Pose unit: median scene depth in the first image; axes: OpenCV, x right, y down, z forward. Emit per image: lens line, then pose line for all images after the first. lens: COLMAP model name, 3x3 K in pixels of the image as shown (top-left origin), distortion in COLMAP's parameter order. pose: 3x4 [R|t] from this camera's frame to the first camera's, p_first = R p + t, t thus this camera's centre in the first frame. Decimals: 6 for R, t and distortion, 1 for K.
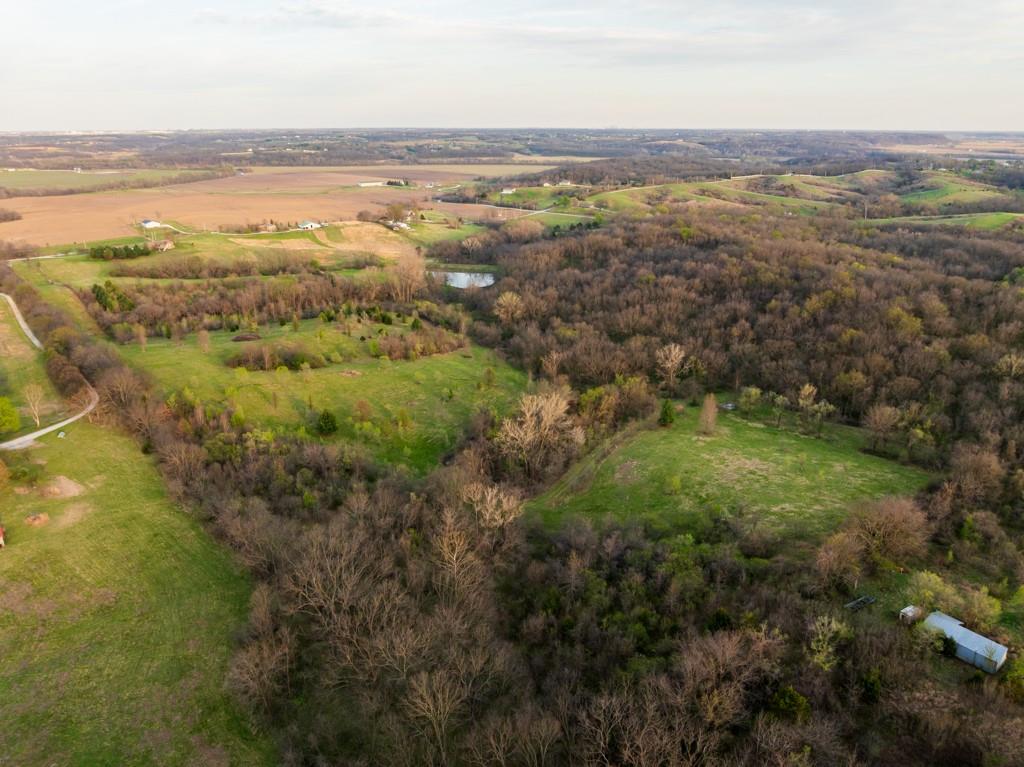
lens RADIAL K [[721.2, 0, 514.9], [0, 721.2, 377.8], [0, 0, 1]] dist [-0.052760, 0.017087]
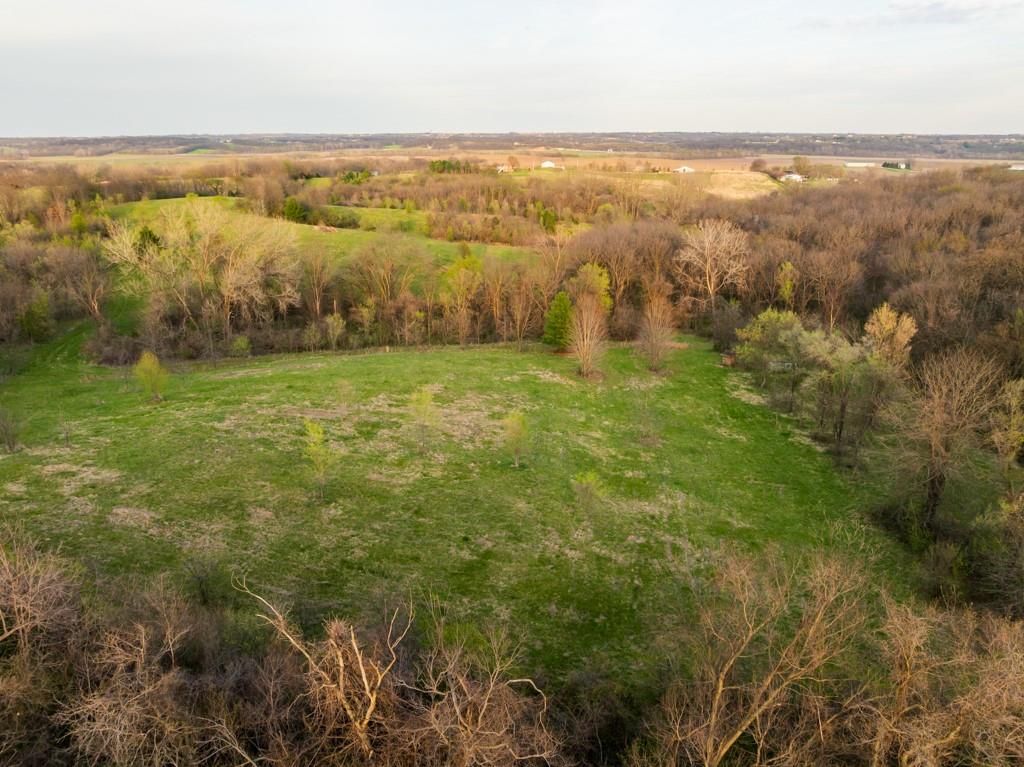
lens RADIAL K [[721.2, 0, 516.8], [0, 721.2, 380.5], [0, 0, 1]] dist [-0.052760, 0.017087]
pose [[0.742986, 0.213294, -0.634411, 0.172697], [-0.218659, 0.973206, 0.071118, 0.020280], [0.632582, 0.085880, 0.769717, 0.219193]]
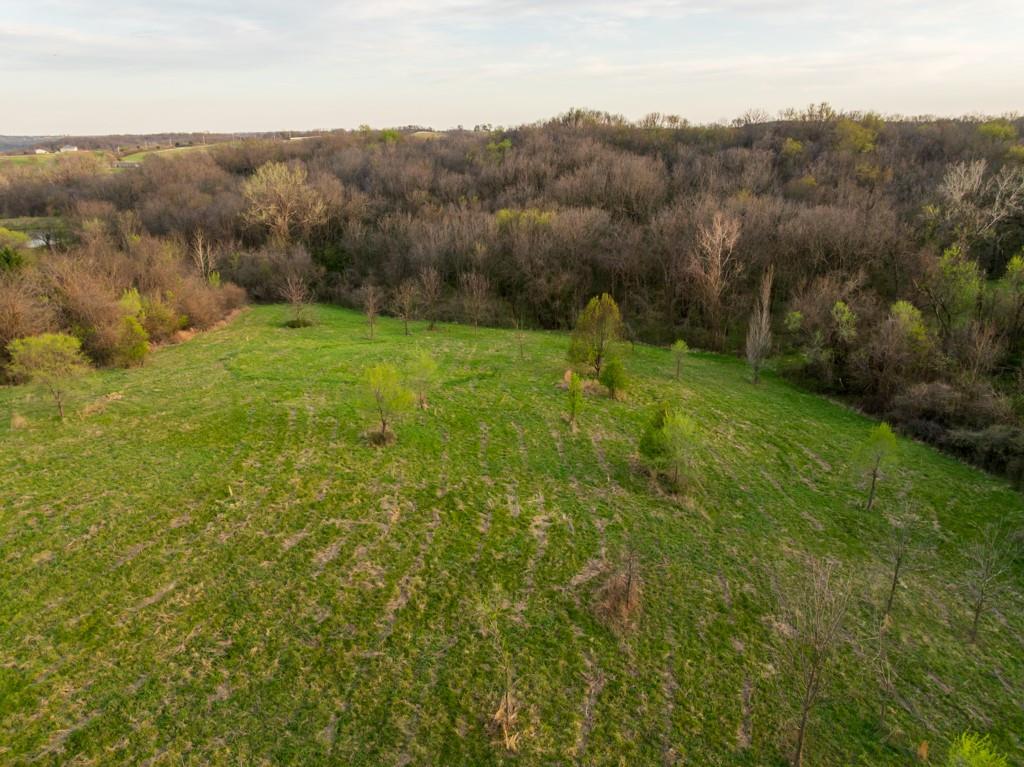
lens RADIAL K [[721.2, 0, 507.9], [0, 721.2, 392.0], [0, 0, 1]] dist [-0.052760, 0.017087]
pose [[0.779826, -0.214135, 0.588233, -0.079542], [0.211353, 0.974560, 0.074577, -0.003206], [-0.589238, 0.066168, 0.805246, 0.331980]]
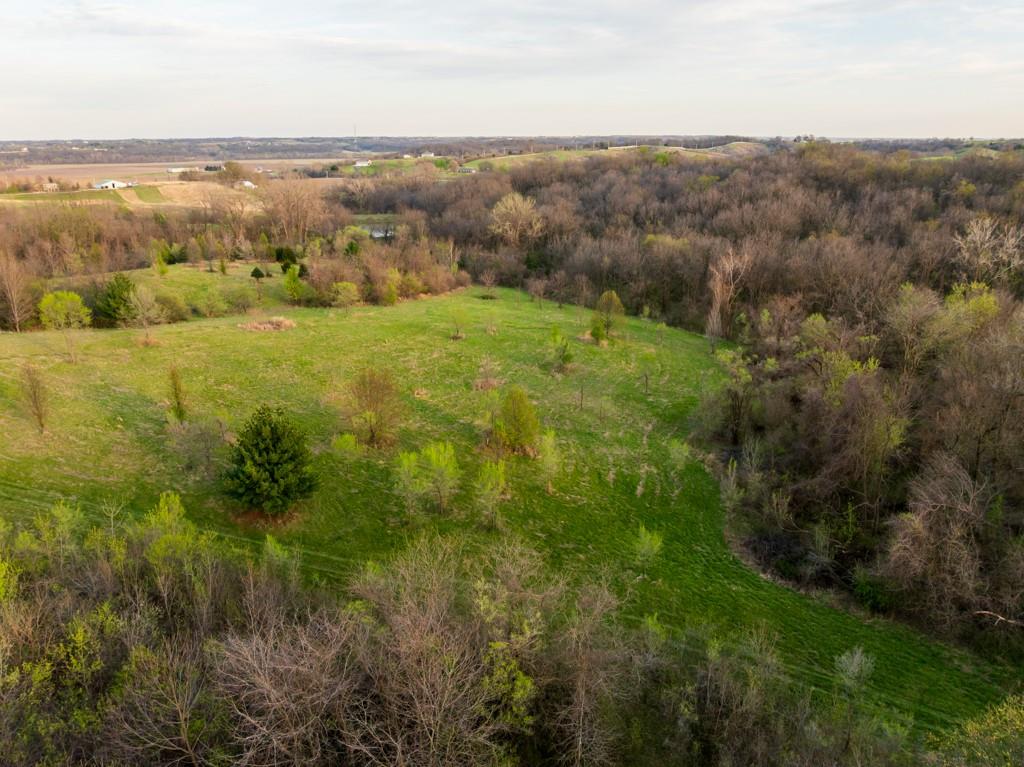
lens RADIAL K [[721.2, 0, 509.1], [0, 721.2, 379.3], [0, 0, 1]] dist [-0.052760, 0.017087]
pose [[0.971740, -0.078183, 0.222728, -0.075444], [0.081470, 0.996660, -0.005590, 0.013432], [-0.221547, 0.023577, 0.974865, 0.239981]]
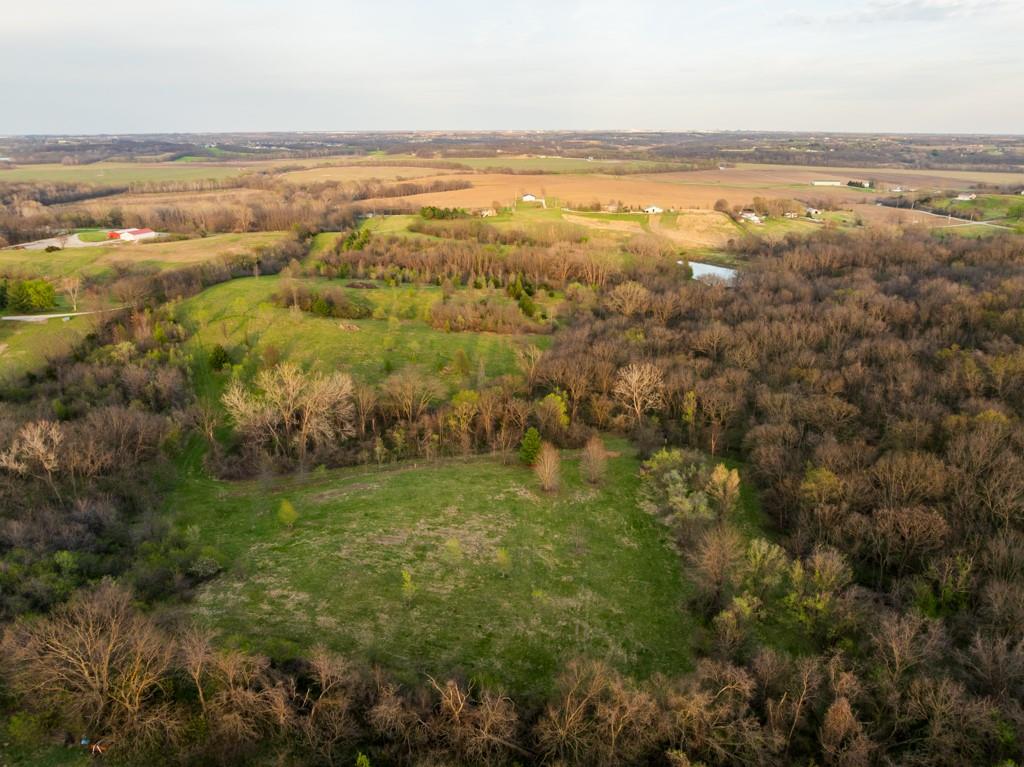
lens RADIAL K [[721.2, 0, 516.3], [0, 721.2, 382.4], [0, 0, 1]] dist [-0.052760, 0.017087]
pose [[0.757625, 0.214553, -0.616418, 0.215043], [-0.214192, 0.973853, 0.075706, -0.021573], [0.616543, 0.074675, 0.783772, 0.154524]]
